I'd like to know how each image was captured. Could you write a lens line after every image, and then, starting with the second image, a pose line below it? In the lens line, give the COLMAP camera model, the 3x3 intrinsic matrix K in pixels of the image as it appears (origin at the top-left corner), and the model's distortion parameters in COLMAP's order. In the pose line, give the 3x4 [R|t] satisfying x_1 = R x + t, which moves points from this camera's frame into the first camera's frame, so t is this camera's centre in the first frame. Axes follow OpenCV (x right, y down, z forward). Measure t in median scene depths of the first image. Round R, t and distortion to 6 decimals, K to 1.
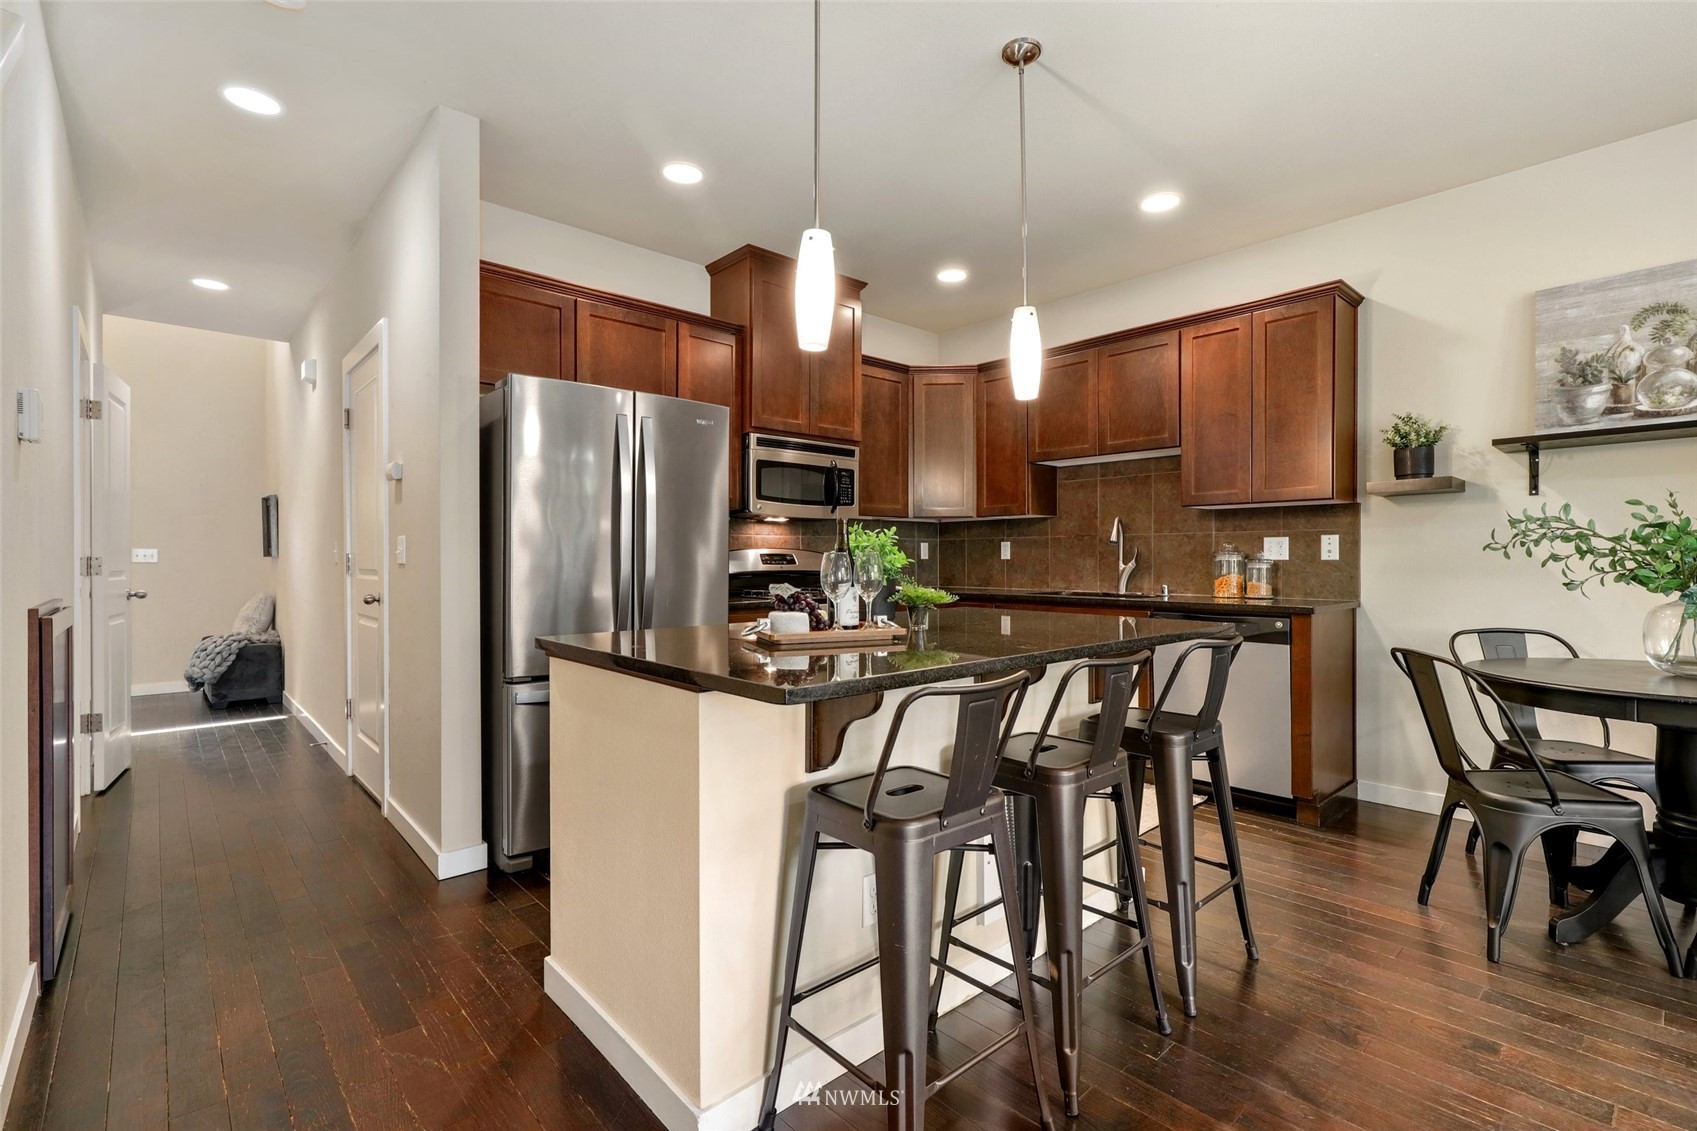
lens RADIAL K [[766.2, 0, 865.2], [0, 766.2, 557.3], [0, 0, 1]] dist [0.001995, -0.001010]
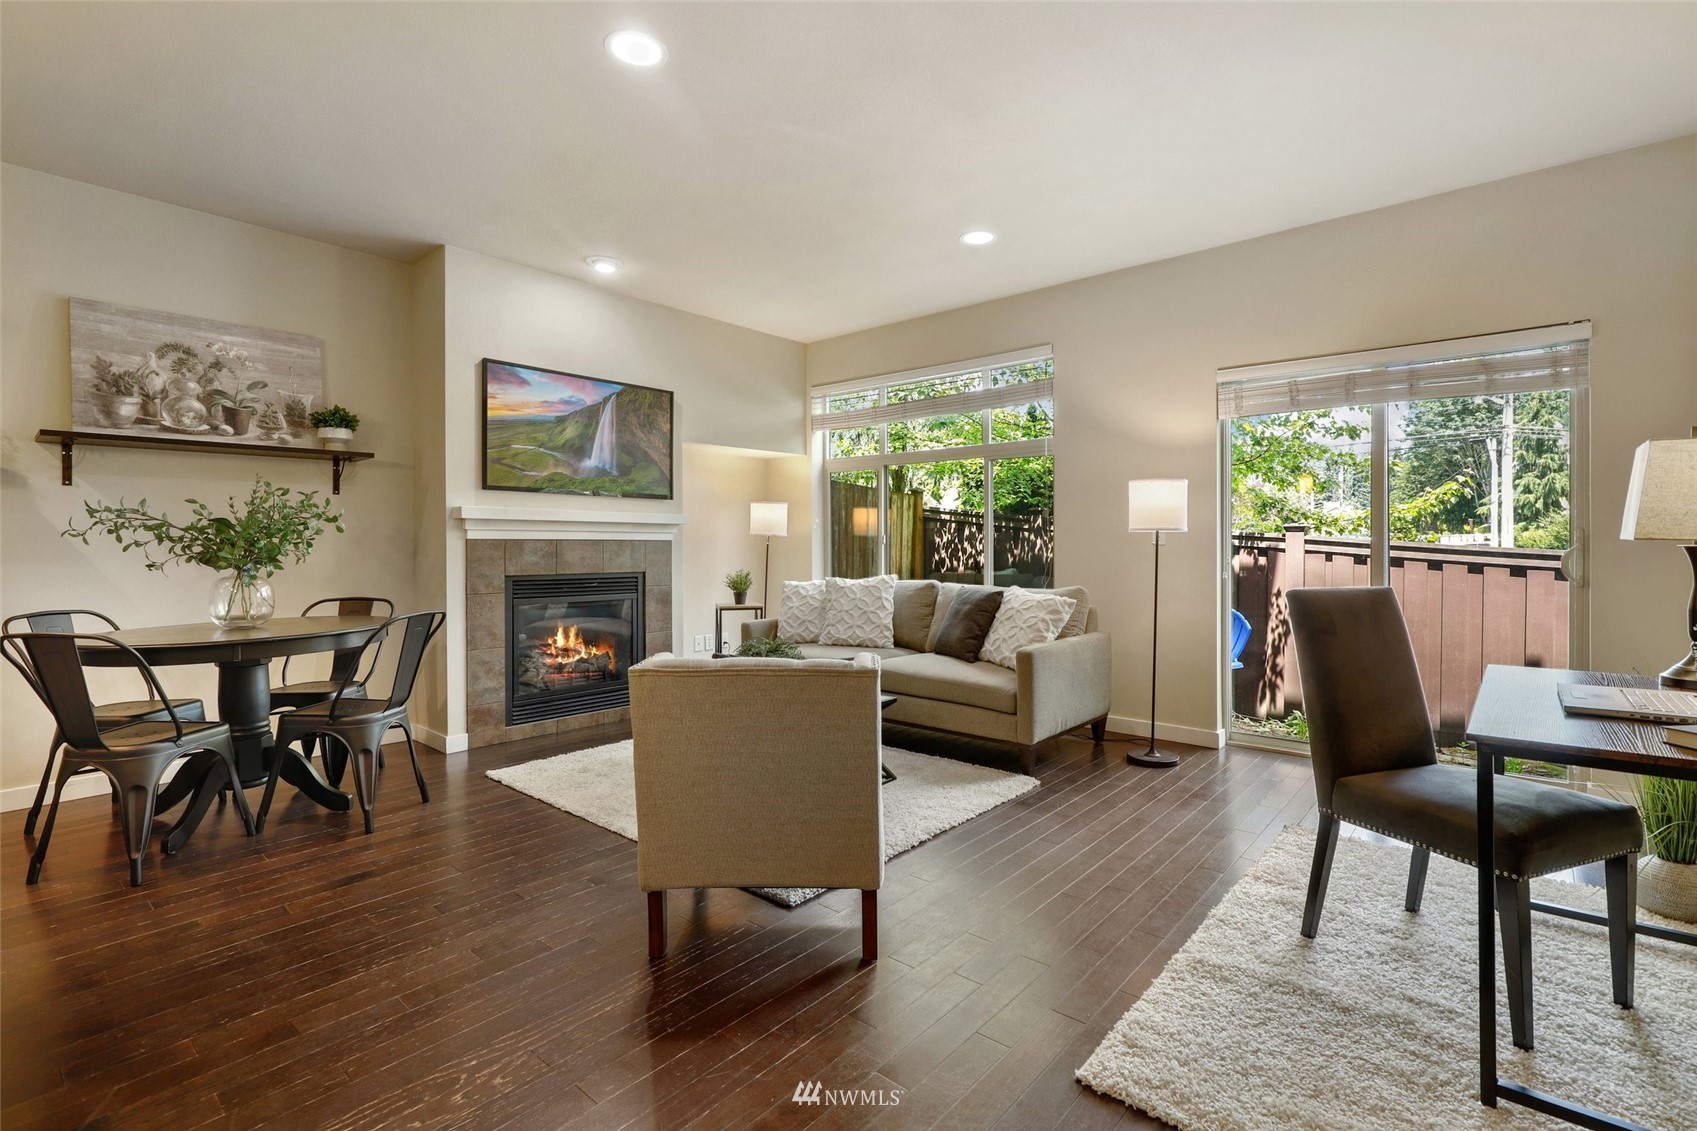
lens RADIAL K [[766.2, 0, 866.4], [0, 766.2, 554.2], [0, 0, 1]] dist [0.001995, -0.001010]
pose [[-0.108746, -0.012263, 0.993994, -0.274485], [-0.002185, 0.999924, 0.012097, 0.000011], [-0.994067, -0.000856, -0.108765, 0.002770]]
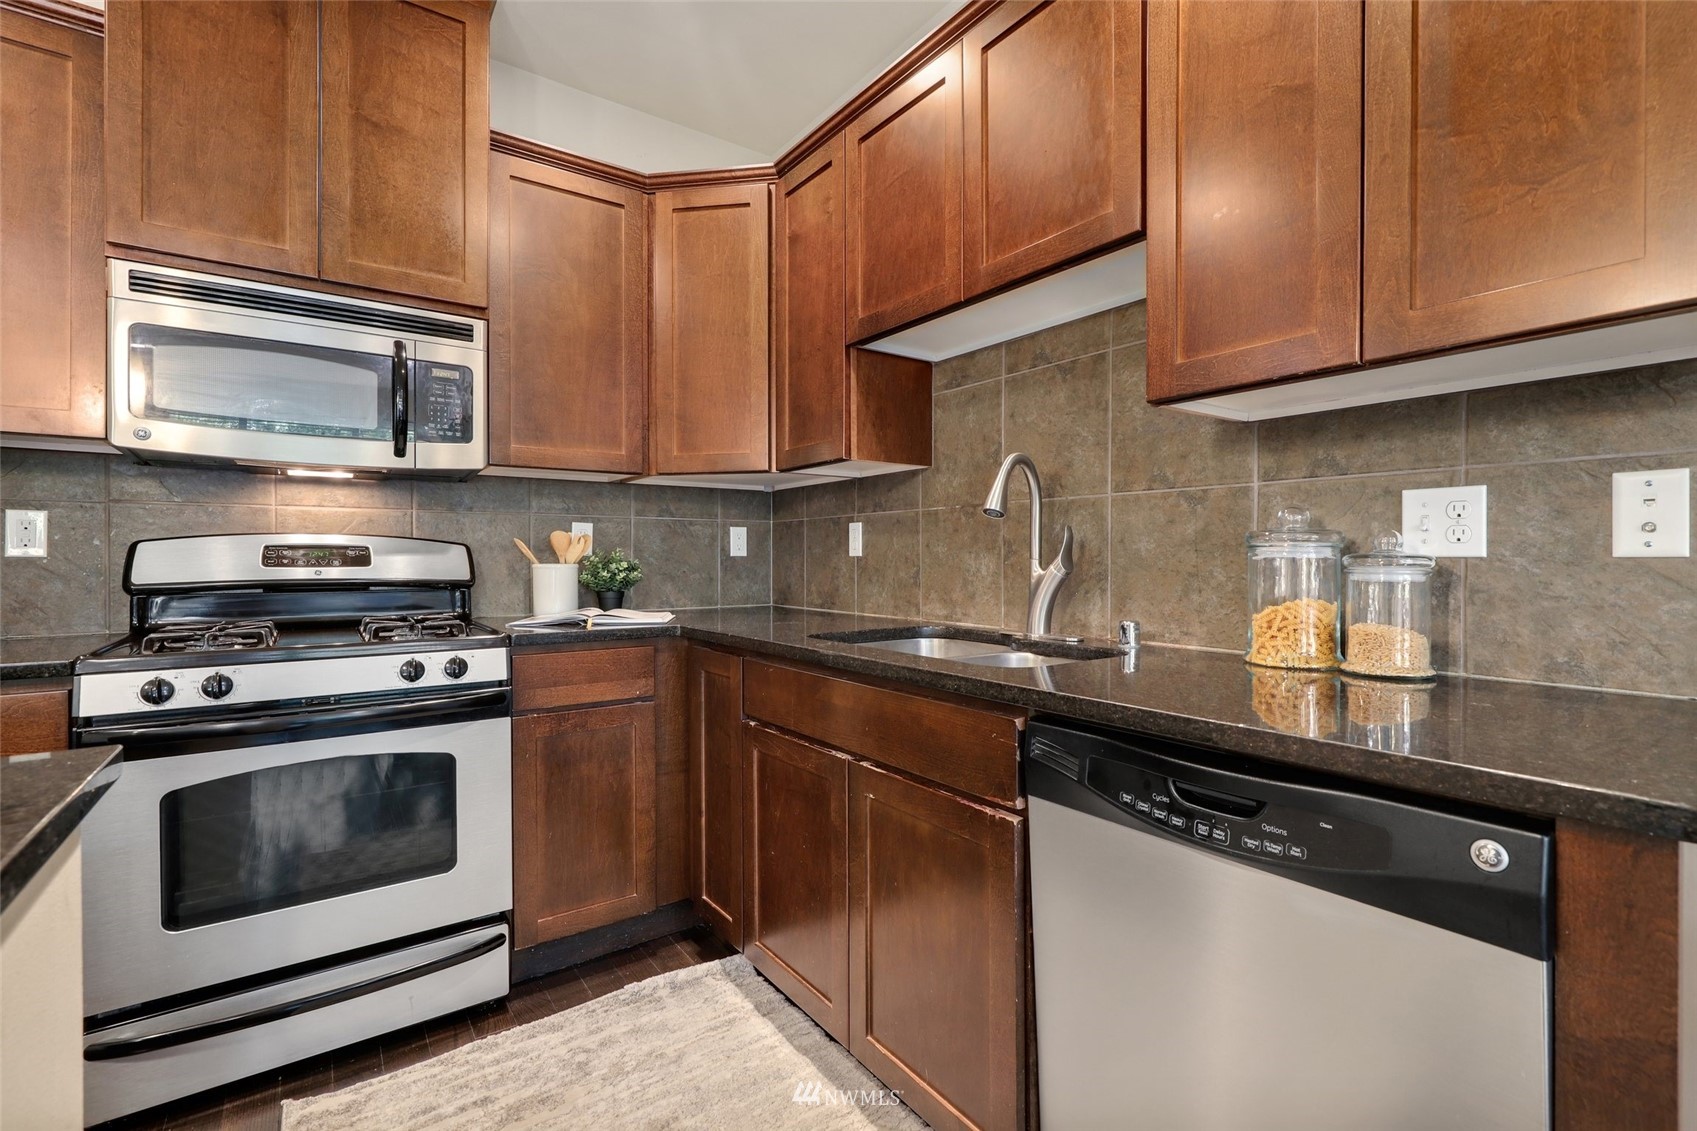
lens RADIAL K [[766.2, 0, 862.9], [0, 766.2, 558.3], [0, 0, 1]] dist [0.001995, -0.001010]
pose [[0.992644, 0.001012, -0.121062, 0.345403], [-0.000699, 0.999996, 0.002630, 0.003307], [0.121064, -0.002526, 0.992641, 0.675724]]
